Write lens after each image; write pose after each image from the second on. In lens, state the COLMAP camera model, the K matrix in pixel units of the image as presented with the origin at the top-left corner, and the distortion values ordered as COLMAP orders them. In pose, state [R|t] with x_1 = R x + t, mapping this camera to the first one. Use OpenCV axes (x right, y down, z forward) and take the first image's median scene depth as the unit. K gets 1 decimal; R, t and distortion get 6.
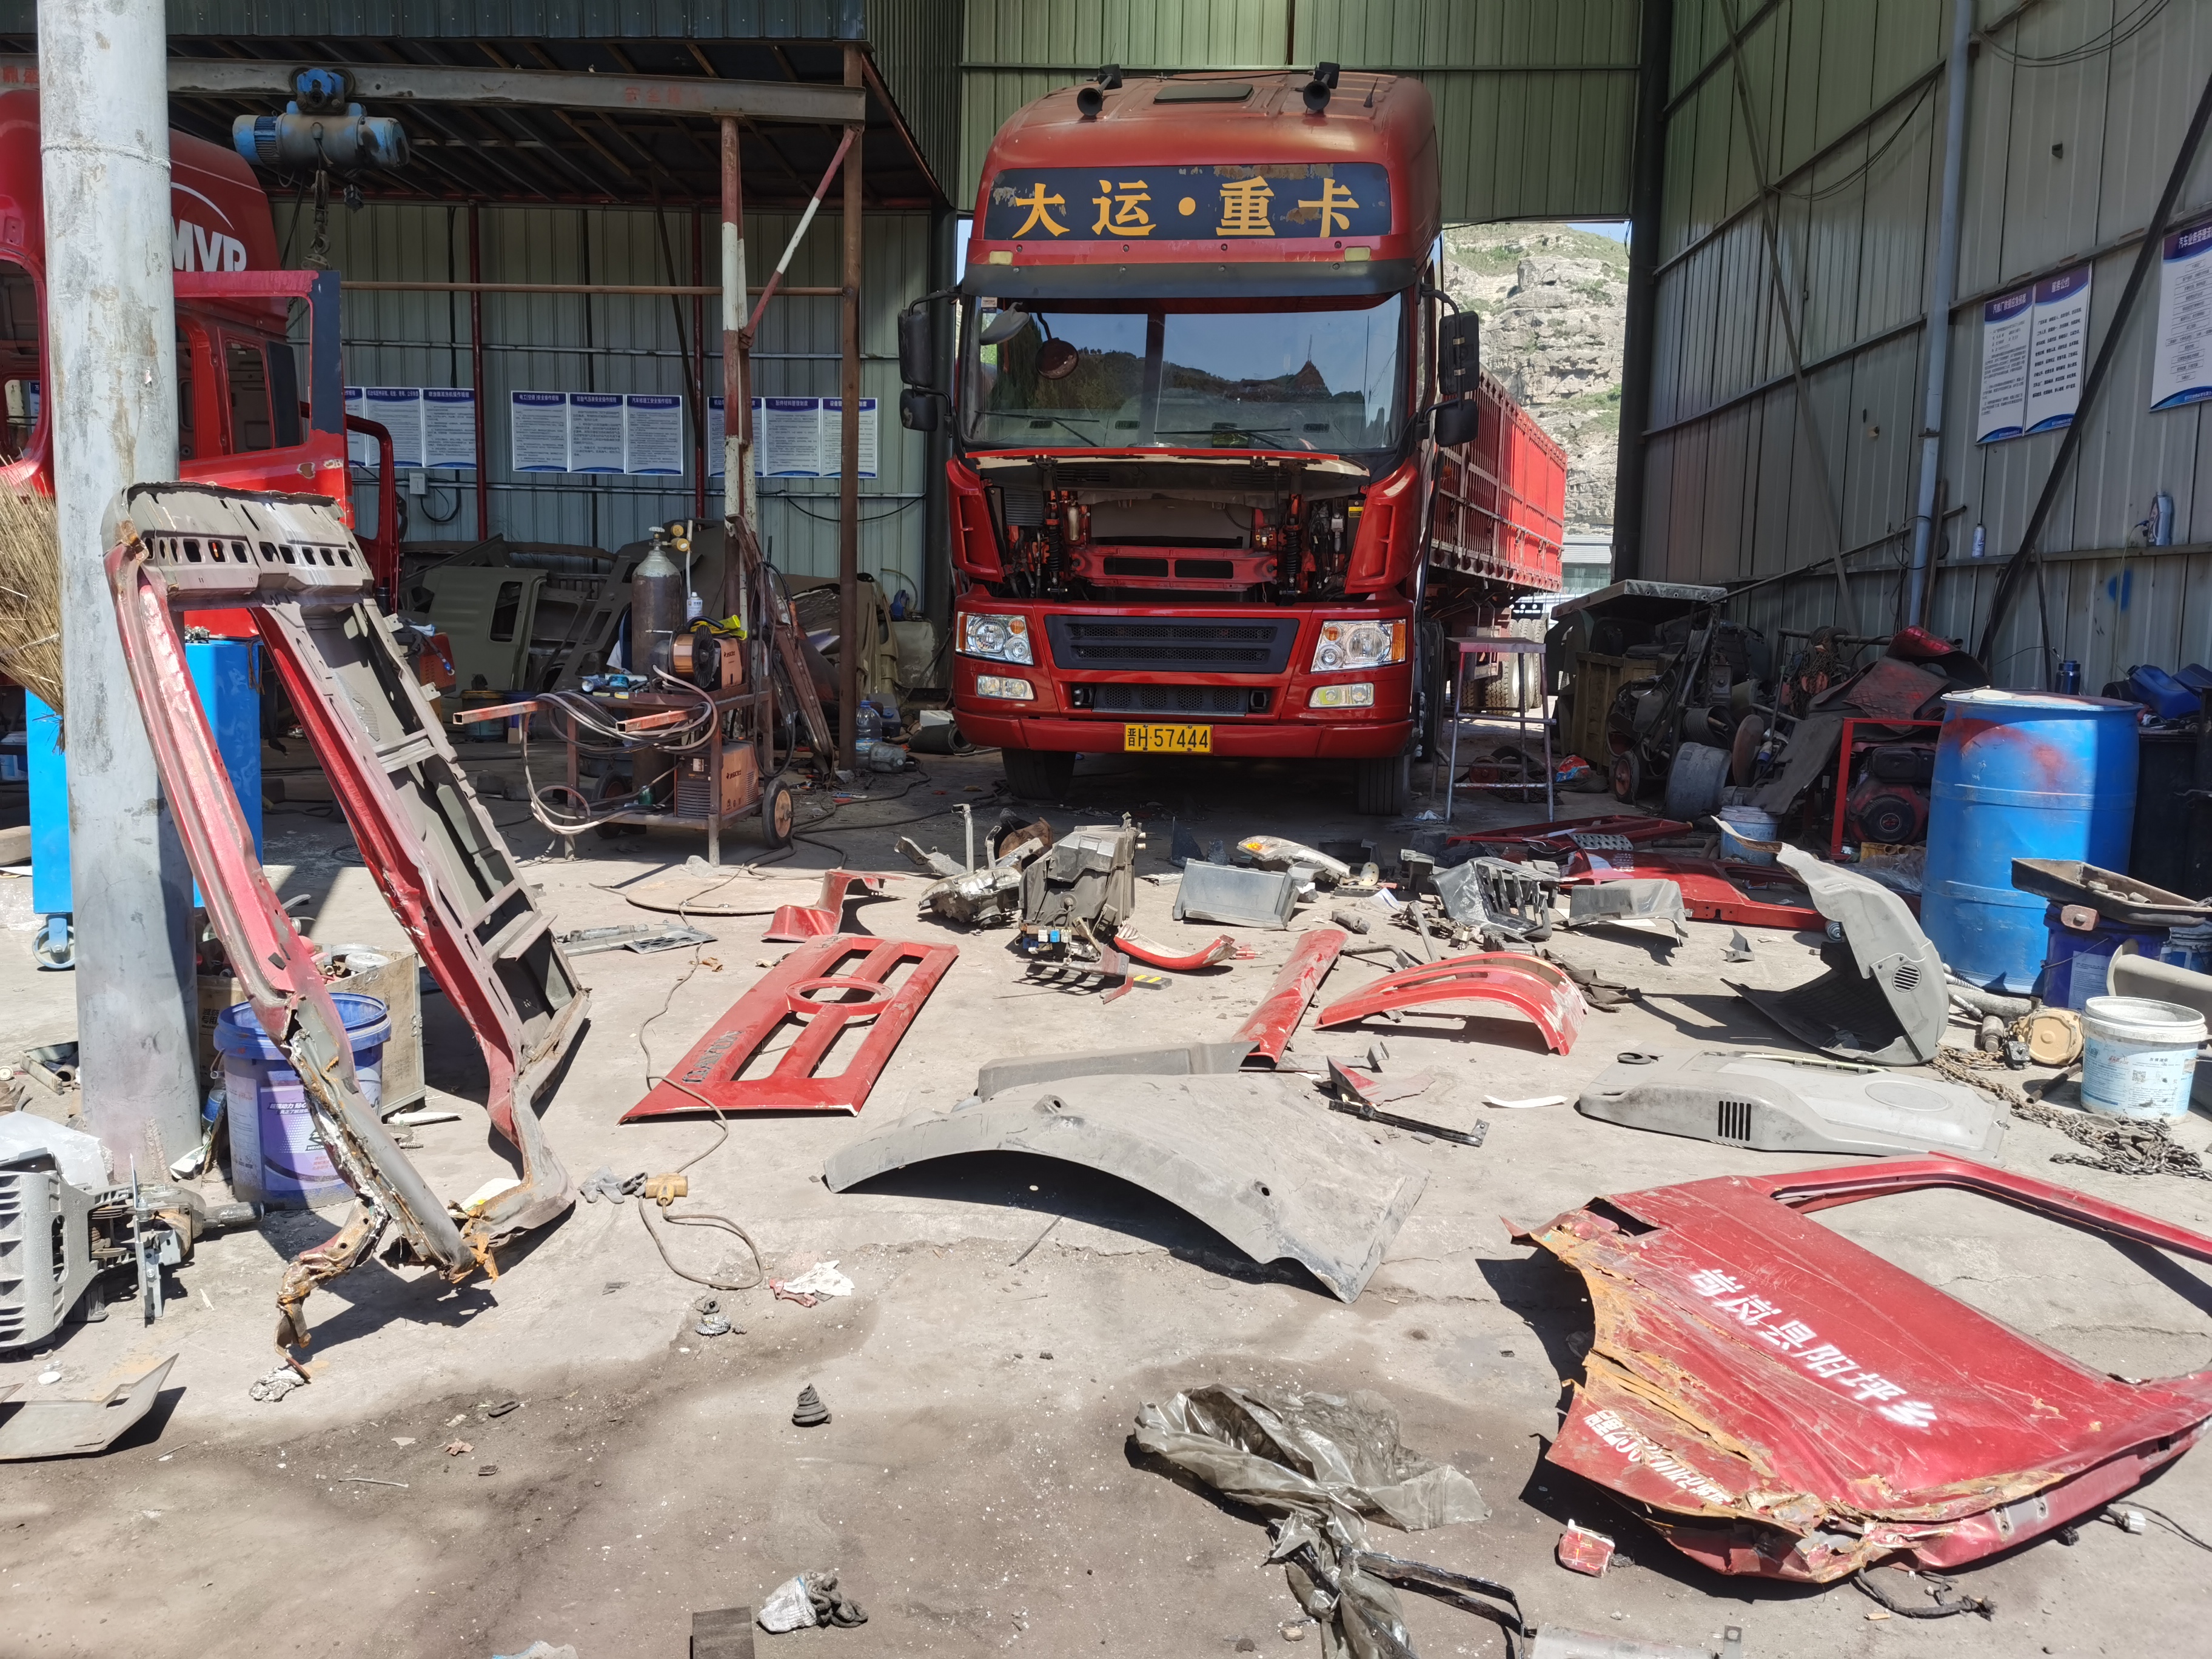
lens RADIAL K [[1702.8, 0, 1107.9], [0, 1702.8, 825.2], [0, 0, 1]] dist [0.055021, -0.080777]
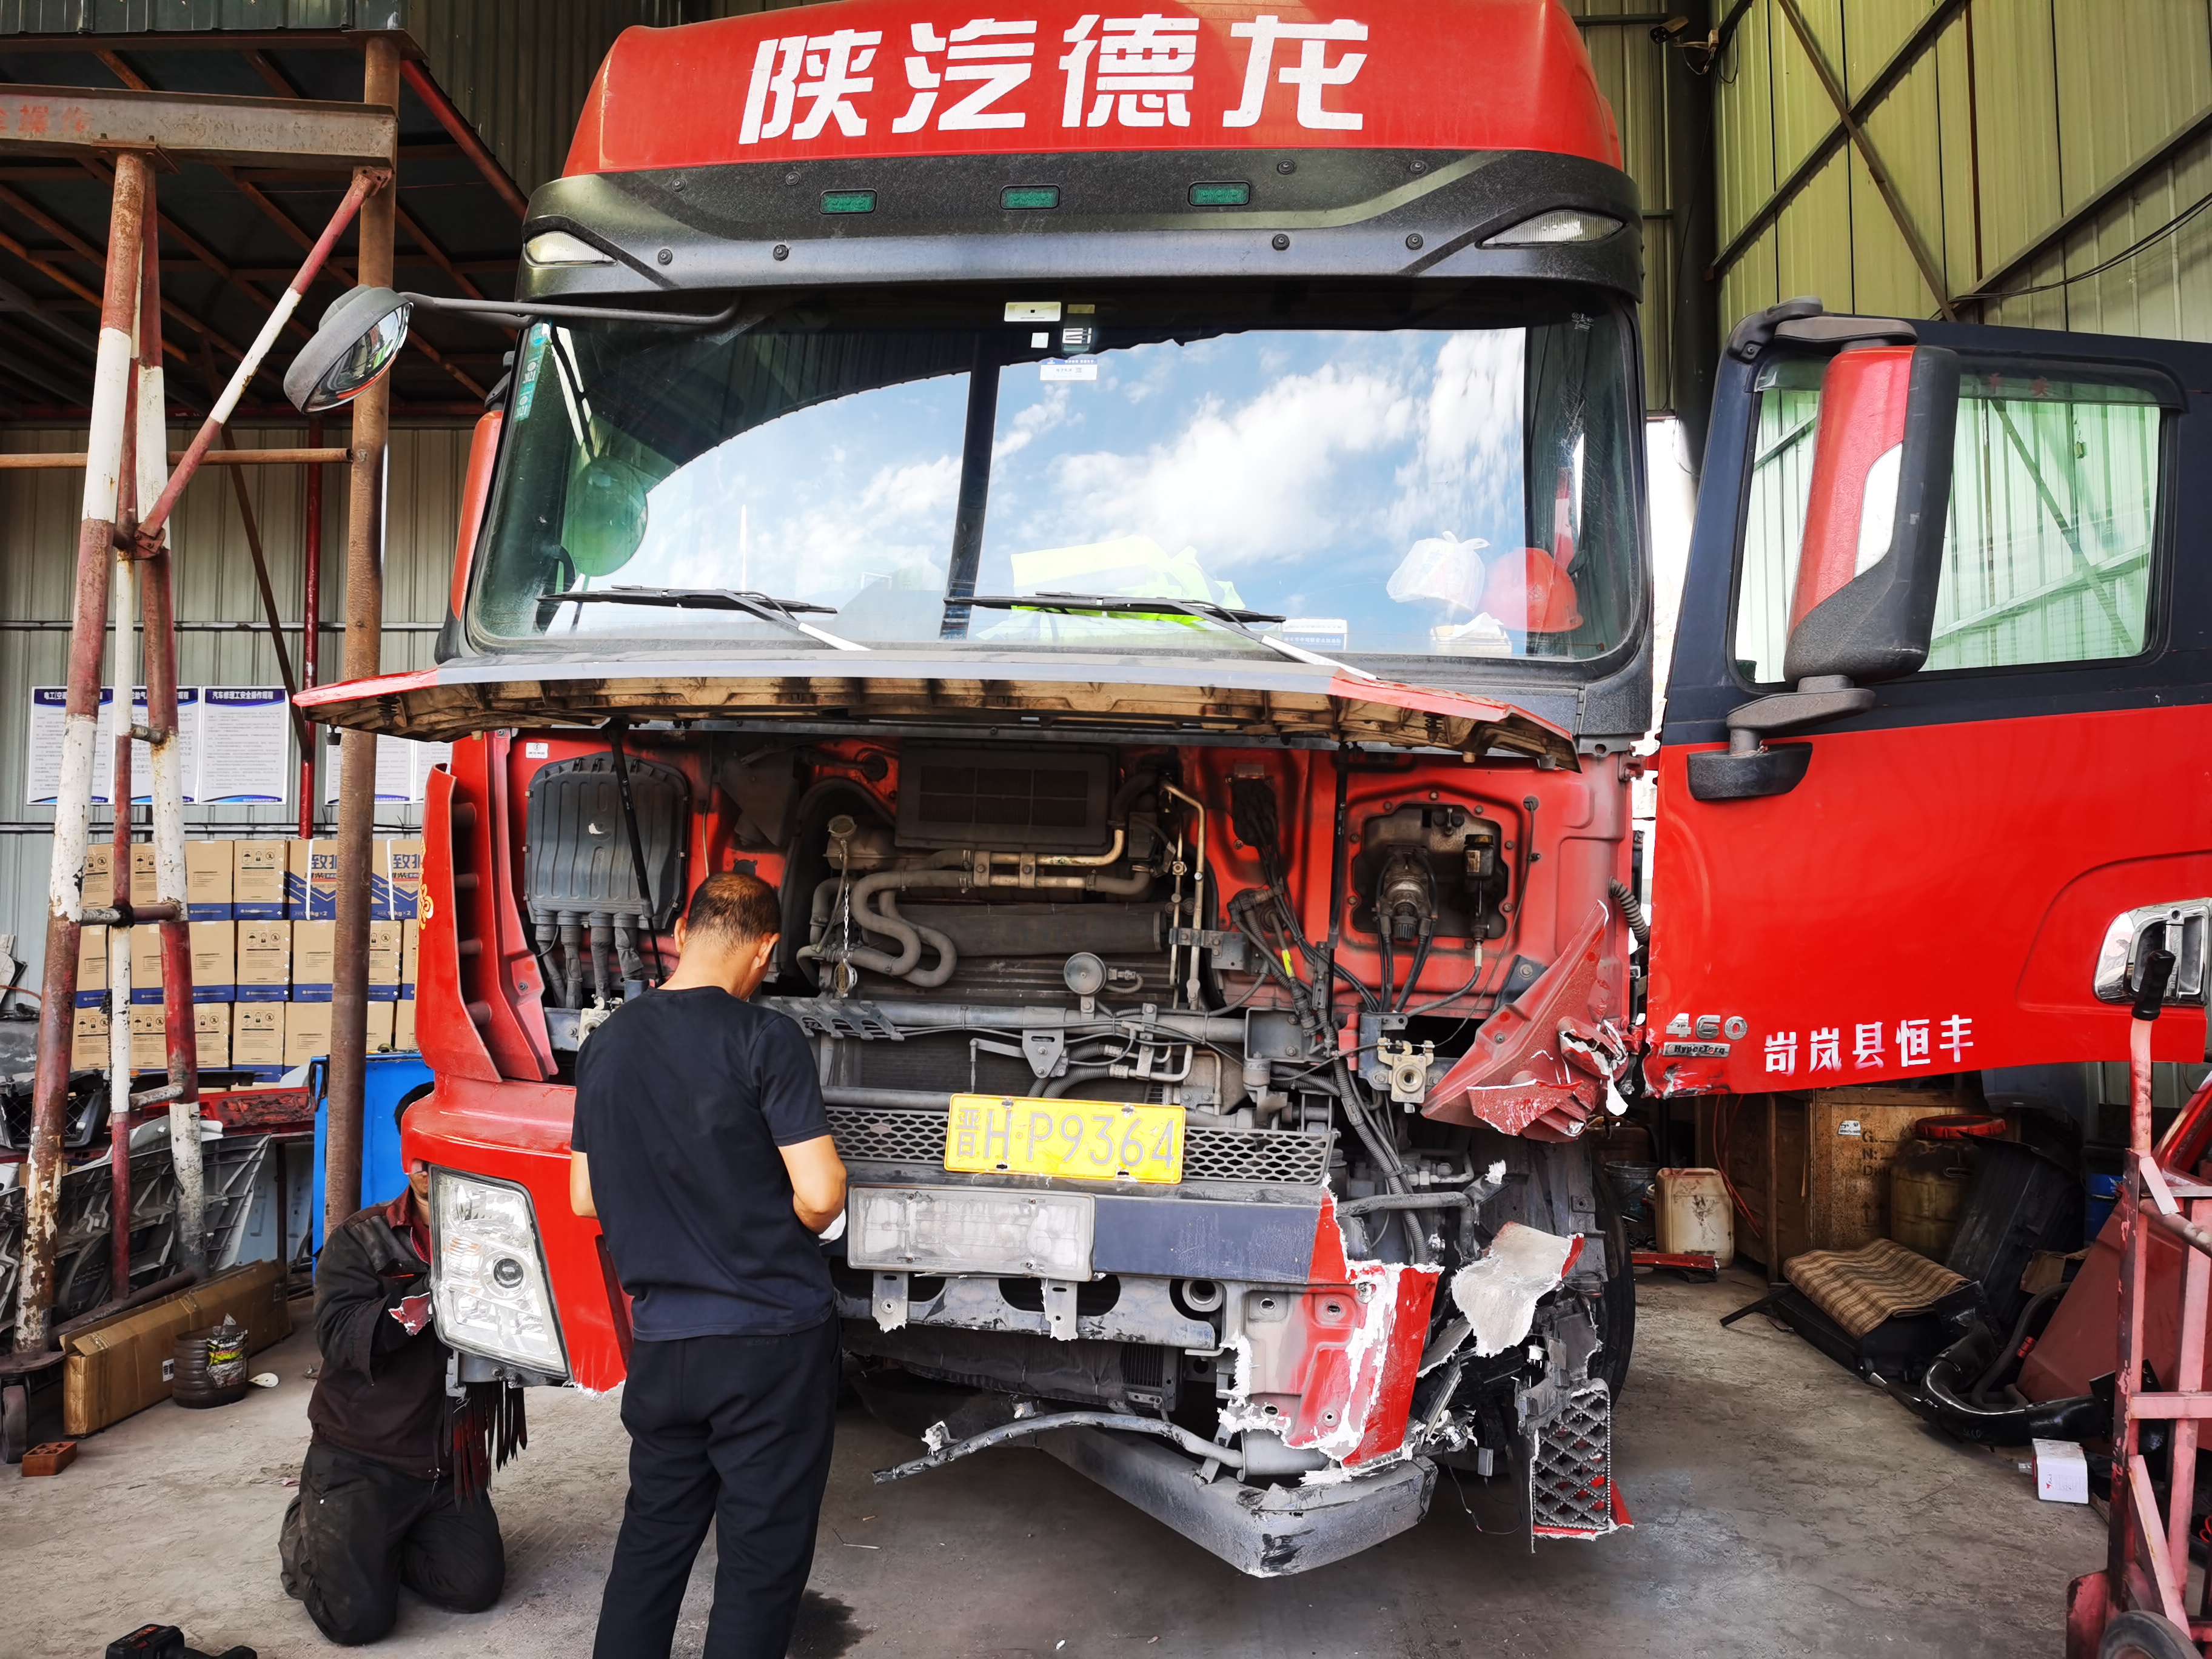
lens RADIAL K [[1702.8, 0, 1107.9], [0, 1702.8, 825.2], [0, 0, 1]] dist [0.055021, -0.080777]
pose [[0.998379, -0.023205, 0.051966, 0.079571], [0.031979, 0.984058, -0.174949, -0.162145], [-0.047078, 0.176327, 0.983205, 0.790741]]
